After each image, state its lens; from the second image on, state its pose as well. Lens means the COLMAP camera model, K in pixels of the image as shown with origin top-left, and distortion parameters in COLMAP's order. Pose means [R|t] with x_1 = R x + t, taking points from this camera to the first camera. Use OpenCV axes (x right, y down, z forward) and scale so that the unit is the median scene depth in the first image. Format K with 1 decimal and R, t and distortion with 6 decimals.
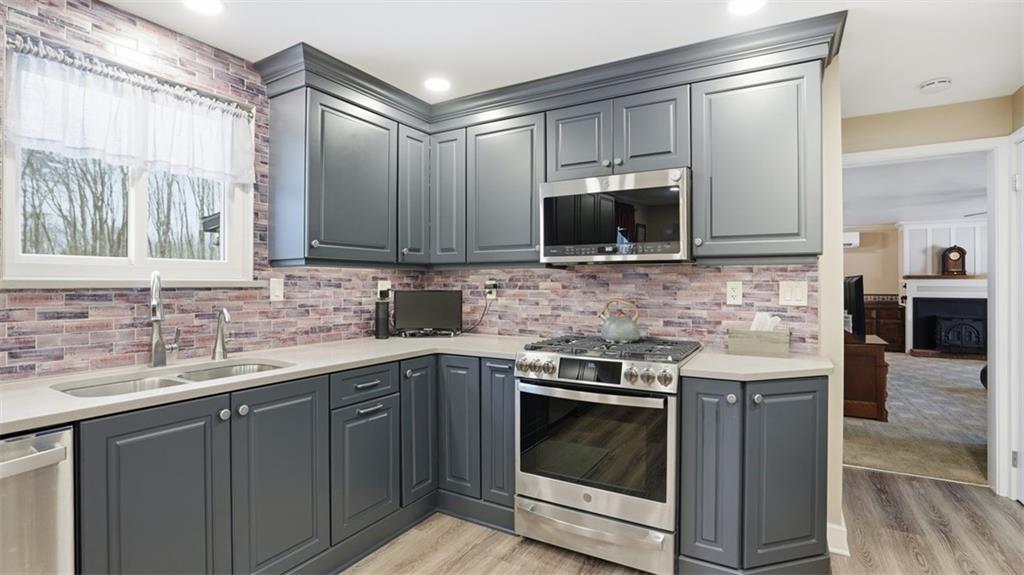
lens RADIAL K [[482.3, 0, 513.6], [0, 482.3, 282.4], [0, 0, 1]] dist [-0.072130, 0.034083]
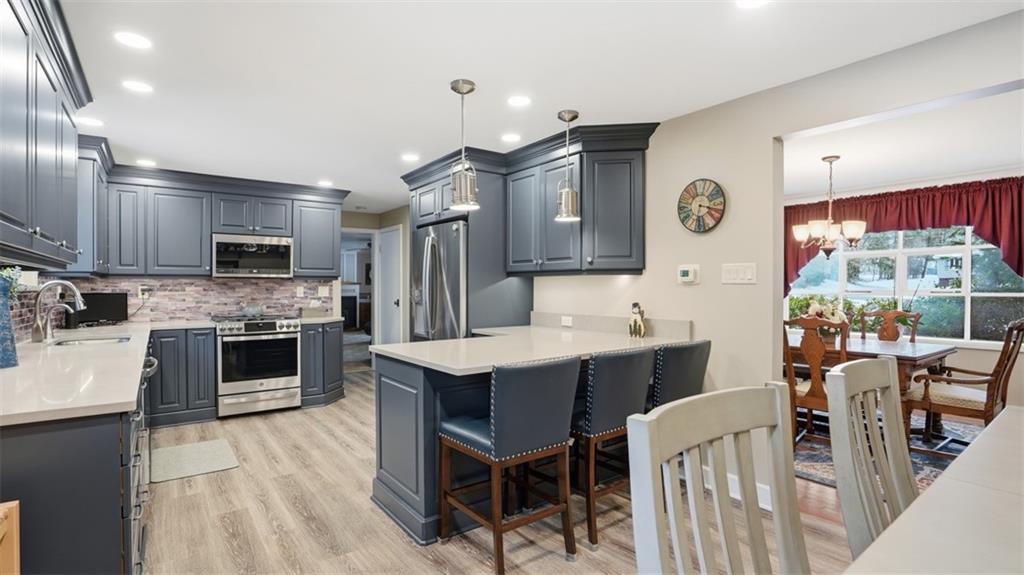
lens RADIAL K [[482.3, 0, 513.6], [0, 482.3, 282.4], [0, 0, 1]] dist [-0.072130, 0.034083]
pose [[0.387528, 0.007910, 0.921824, -1.174999], [0.002393, 0.999951, -0.009587, 0.001808], [-0.921855, 0.005921, 0.387490, -0.774758]]
